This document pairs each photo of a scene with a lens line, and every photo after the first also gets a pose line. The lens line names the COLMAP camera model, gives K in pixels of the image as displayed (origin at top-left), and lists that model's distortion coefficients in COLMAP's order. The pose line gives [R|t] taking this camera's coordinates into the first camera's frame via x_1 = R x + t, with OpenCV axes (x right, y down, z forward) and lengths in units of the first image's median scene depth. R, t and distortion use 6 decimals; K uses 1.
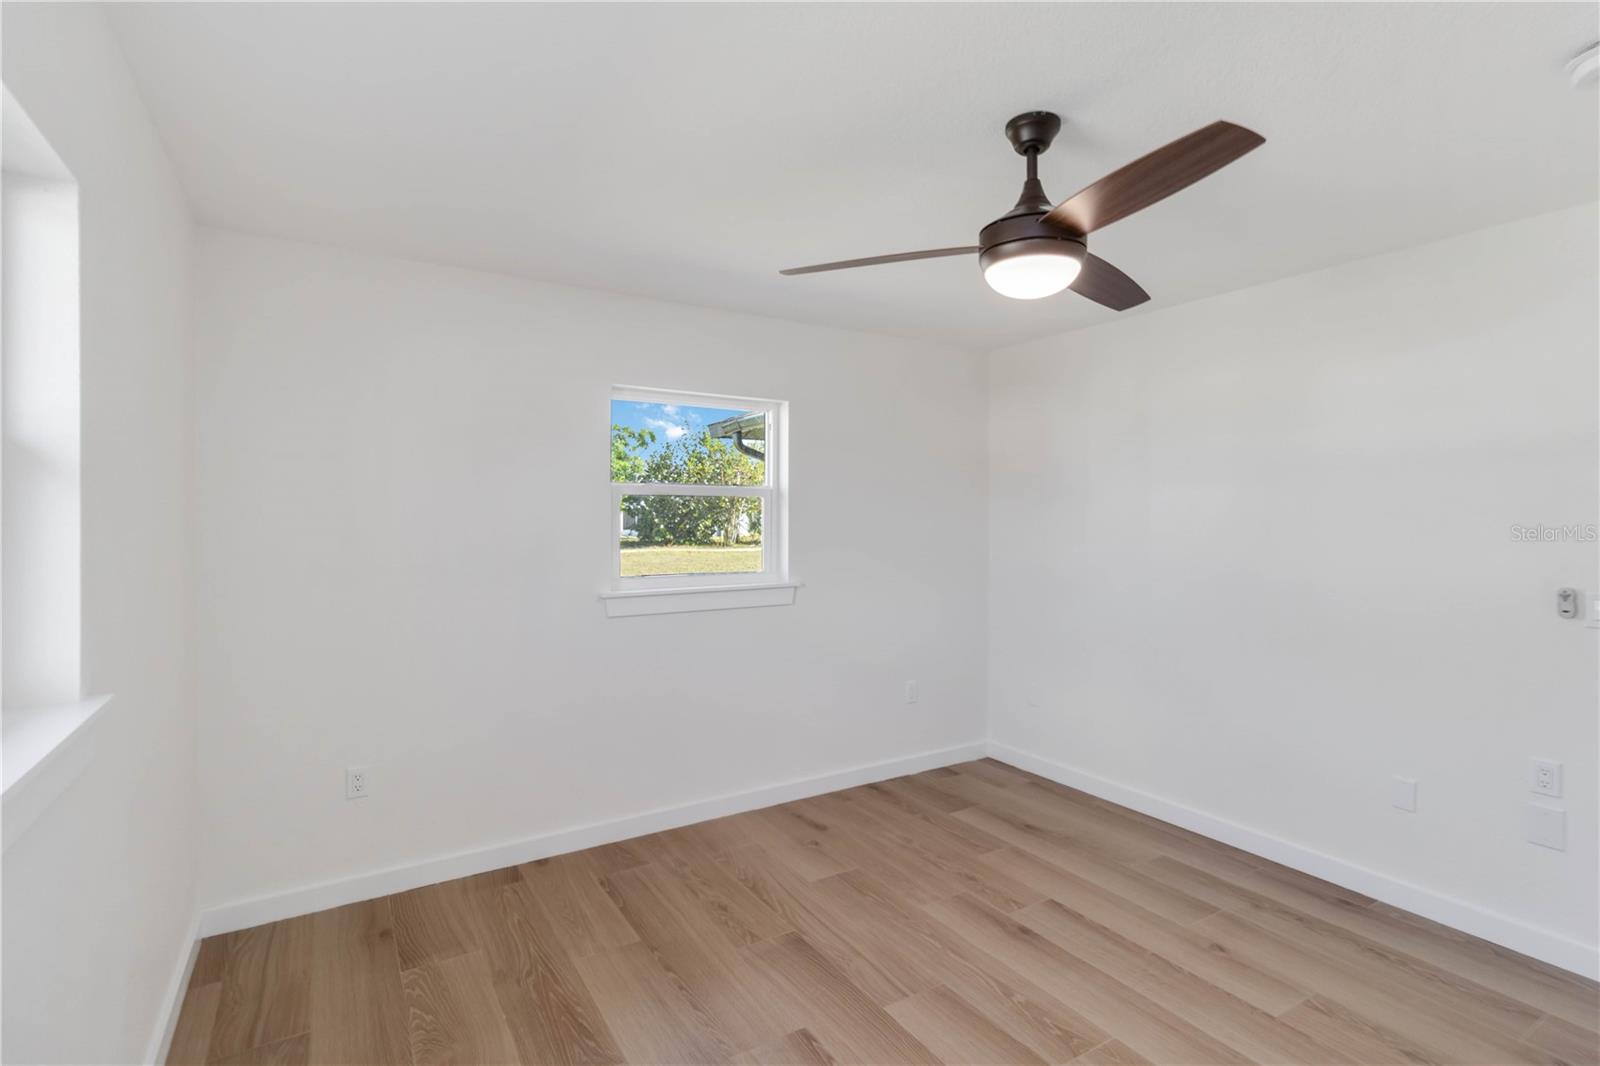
lens RADIAL K [[764.6, 0, 800.0], [0, 764.6, 533.0], [0, 0, 1]] dist [0.003705, 0.000364]
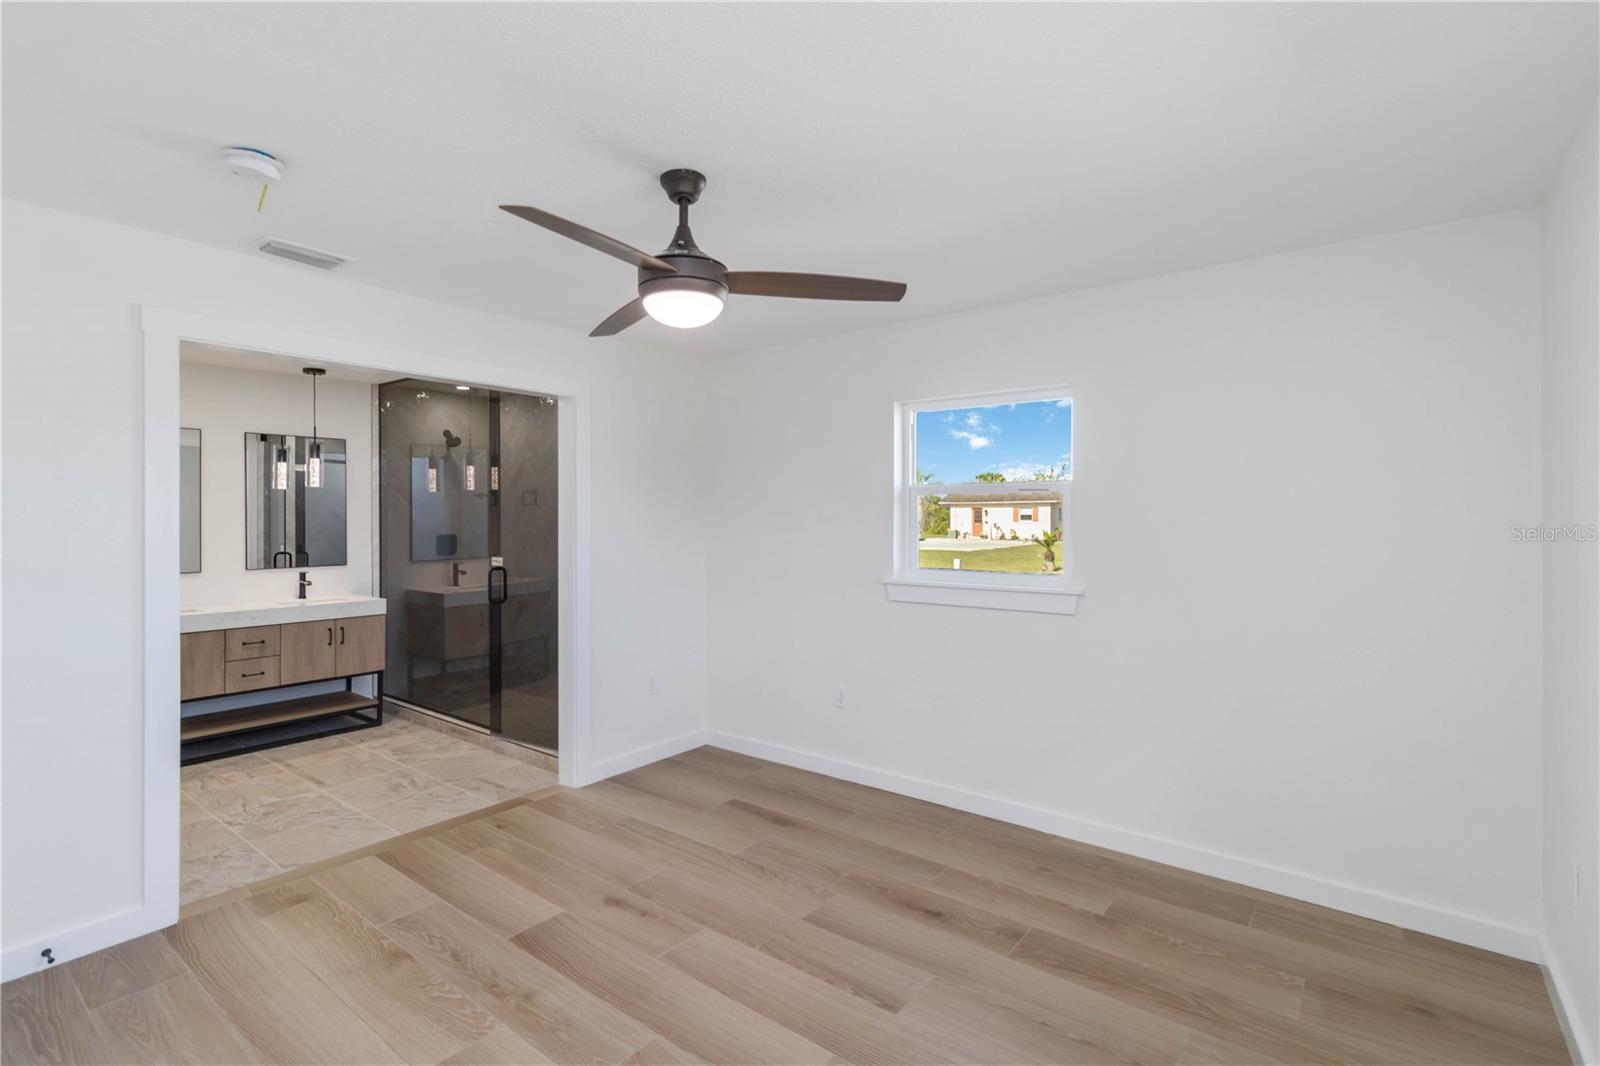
lens RADIAL K [[752.1, 0, 800.0], [0, 752.1, 524.1], [0, 0, 1]] dist [-0.000287, -0.000143]
pose [[-0.935251, 0.006018, -0.353933, 0.366468], [-0.005832, 0.999458, 0.032407, -0.033042], [0.353936, 0.032373, -0.934709, 1.432309]]
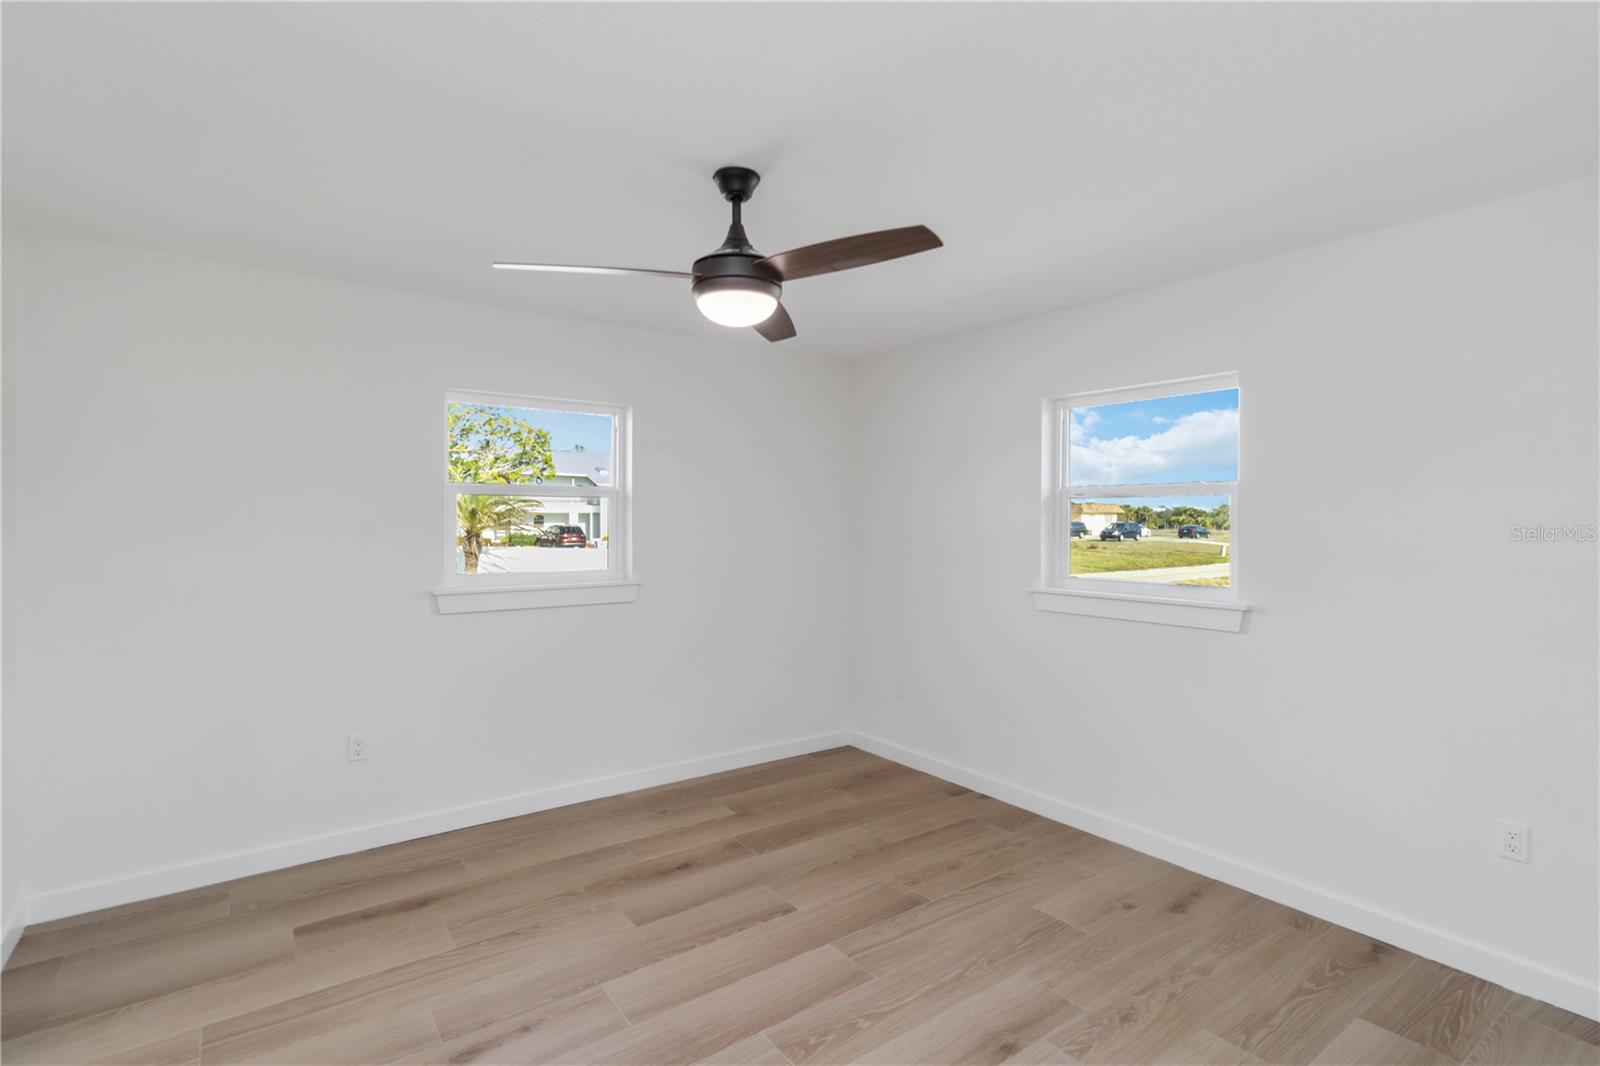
lens RADIAL K [[758.6, 0, 796.0], [0, 758.6, 527.2], [0, 0, 1]] dist [-0.001538, 0.000393]
pose [[0.077685, 0.009212, -0.996935, 0.983352], [-0.023735, 0.999691, 0.007388, -0.011338], [0.996695, 0.023088, 0.077880, 0.672014]]
